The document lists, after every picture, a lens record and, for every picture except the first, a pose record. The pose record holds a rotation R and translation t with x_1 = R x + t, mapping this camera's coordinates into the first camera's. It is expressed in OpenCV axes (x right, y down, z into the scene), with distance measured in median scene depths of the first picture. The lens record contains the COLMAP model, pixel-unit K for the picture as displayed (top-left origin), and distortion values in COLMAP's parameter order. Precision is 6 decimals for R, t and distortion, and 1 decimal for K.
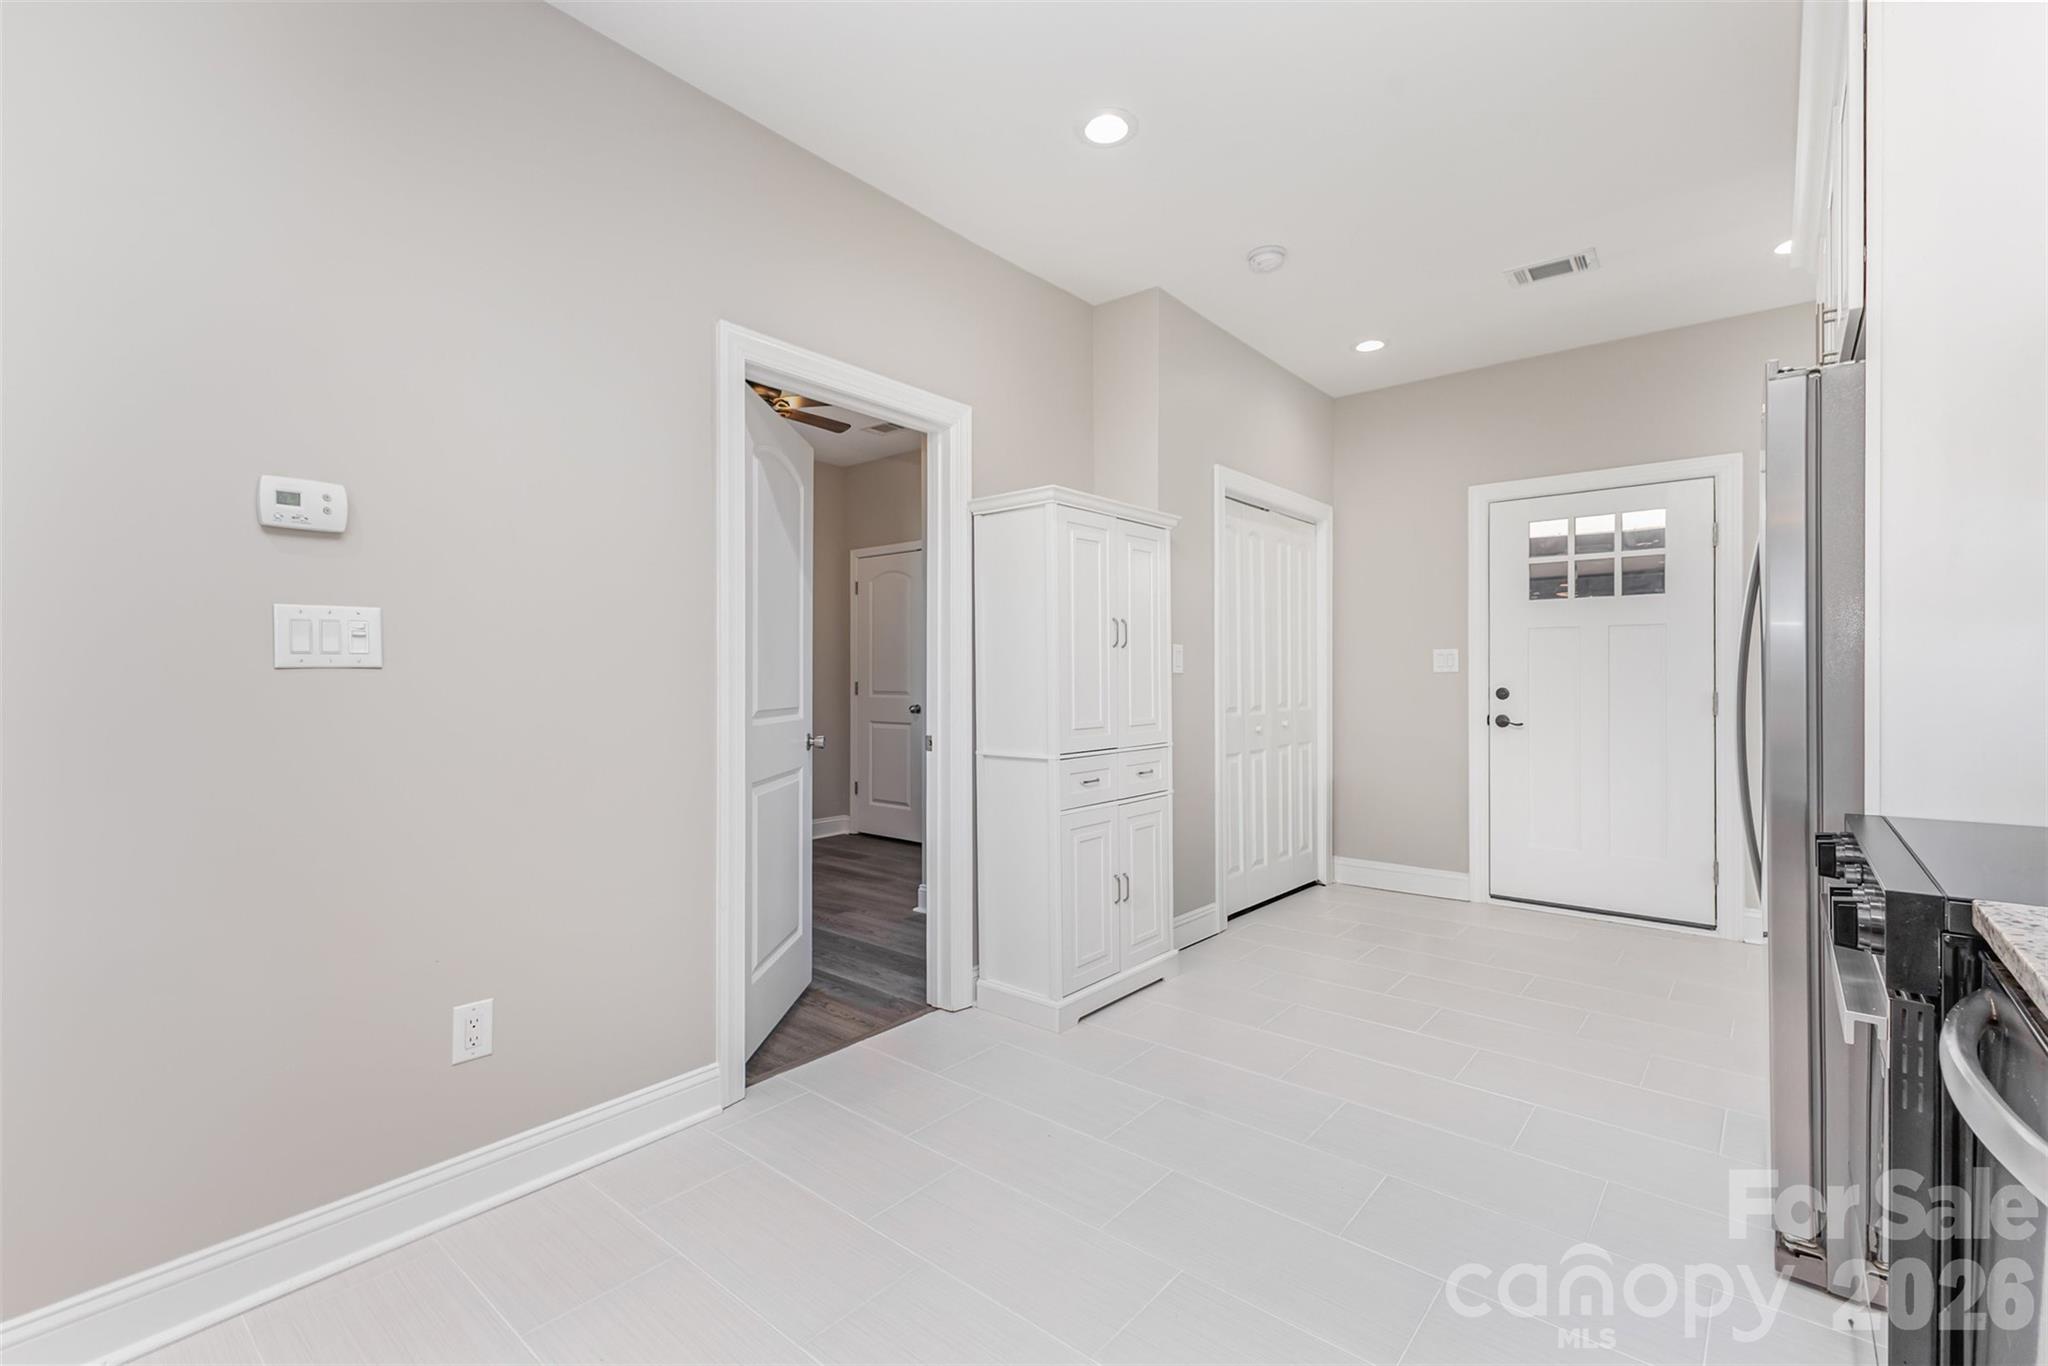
lens RADIAL K [[887.9, 0, 1029.7], [0, 887.9, 677.8], [0, 0, 1]] dist [0.018247, -0.006439]
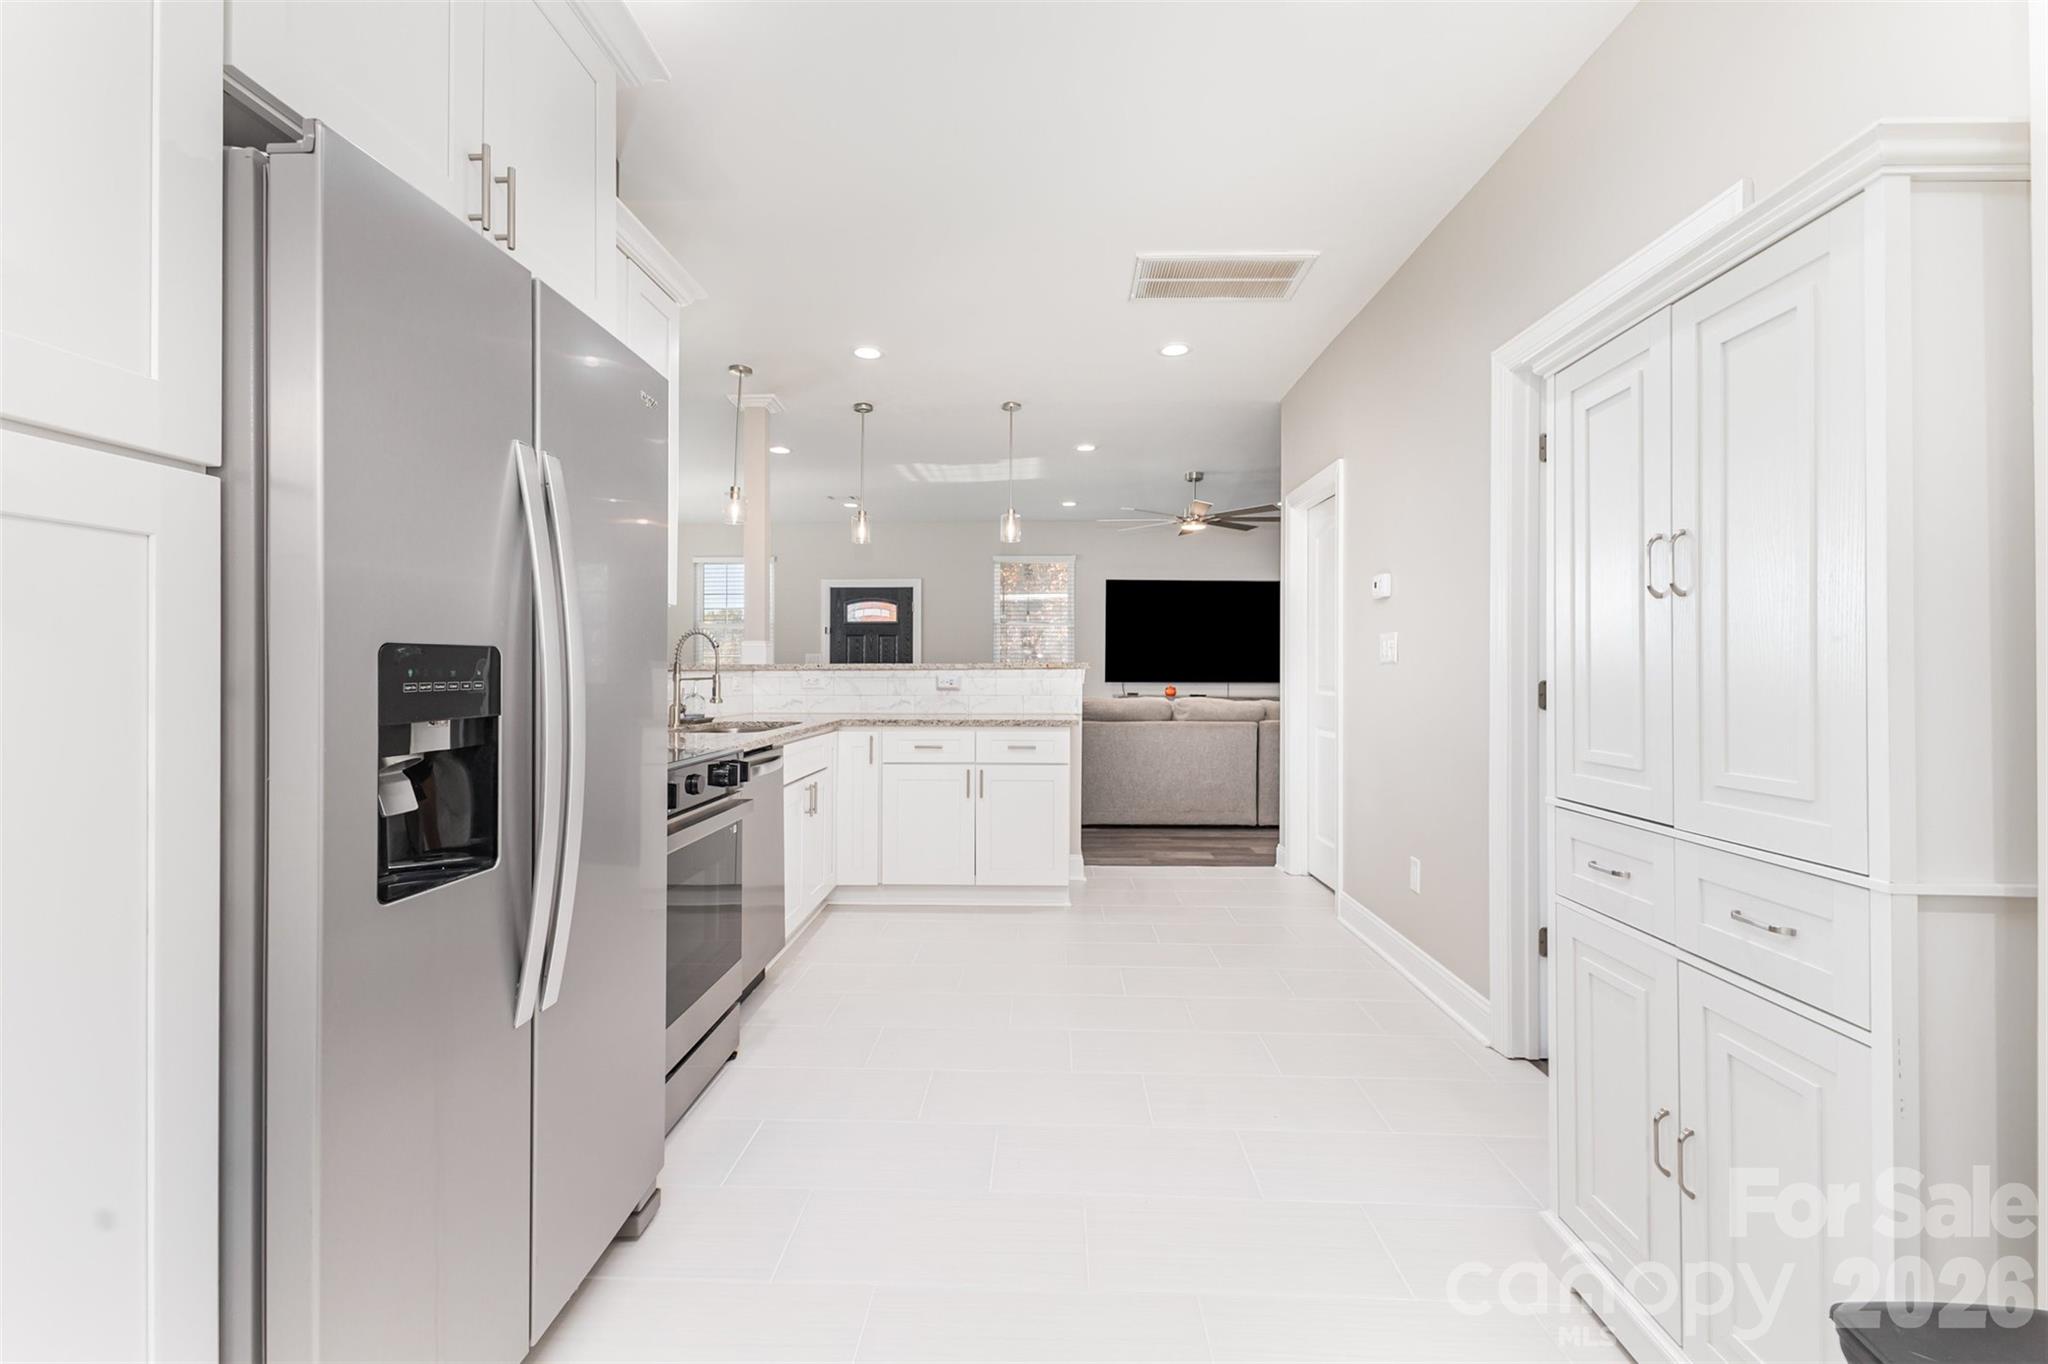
lens RADIAL K [[894.0, 0, 1025.0], [0, 894.0, 654.5], [0, 0, 1]] dist [0.000570, 0.000232]
pose [[-0.784940, -0.007773, -0.619522, 0.636093], [0.001207, 0.999900, -0.014074, -0.001851], [0.619570, -0.011795, -0.784853, 1.161283]]
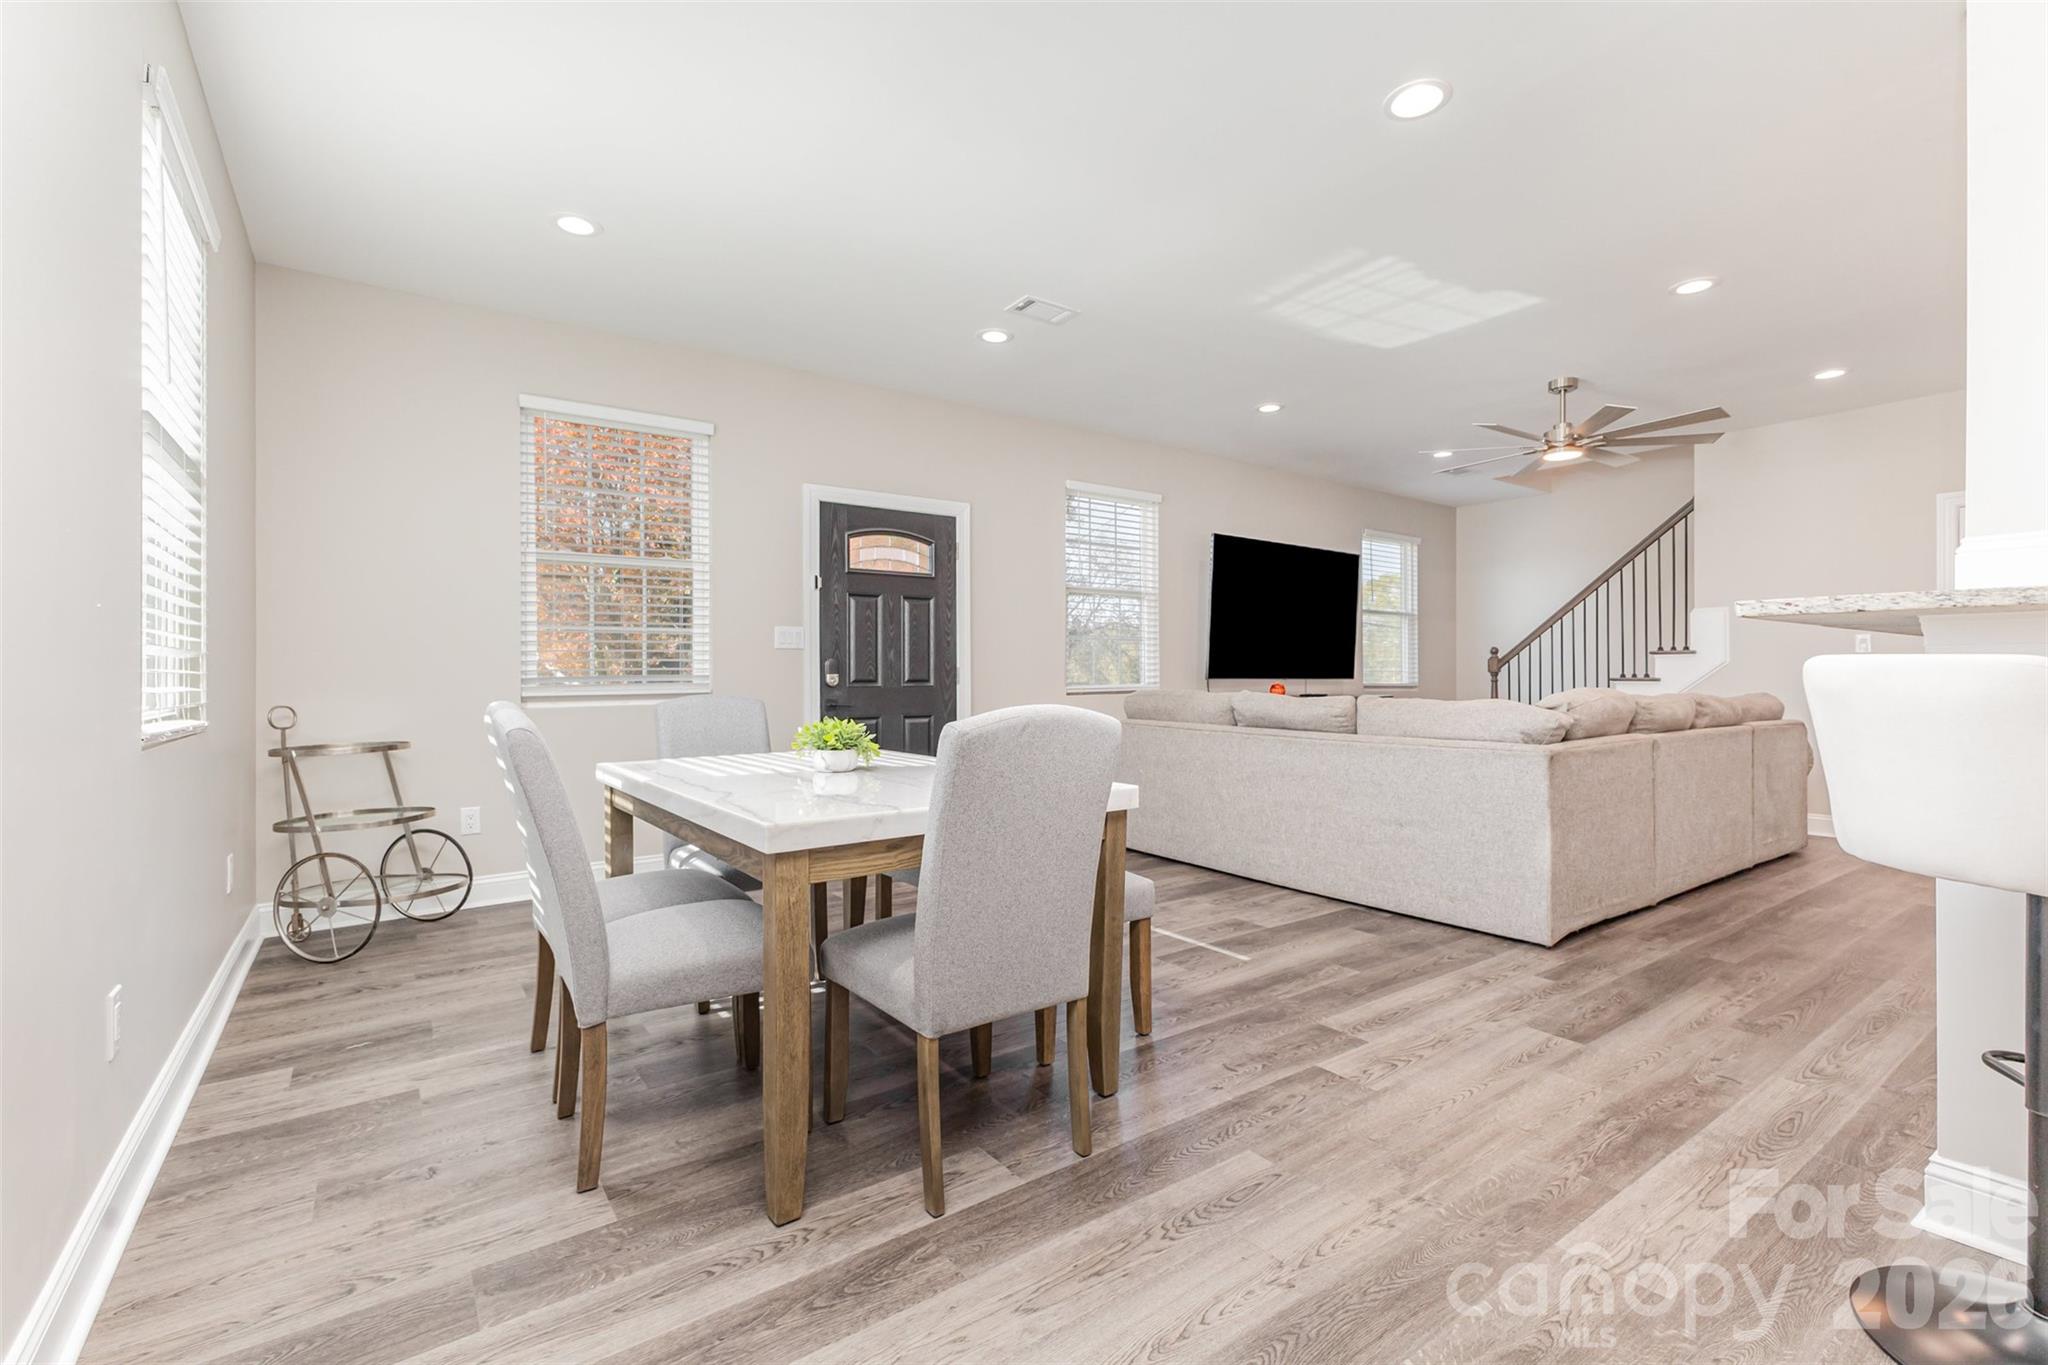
lens RADIAL K [[887.9, 0, 1029.7], [0, 887.9, 677.3], [0, 0, 1]] dist [0.018247, -0.006439]
pose [[-0.252758, 0.005541, -0.967514, 0.705216], [0.003364, 0.999983, 0.004848, 0.033588], [0.967524, -0.002029, -0.252772, -0.897450]]
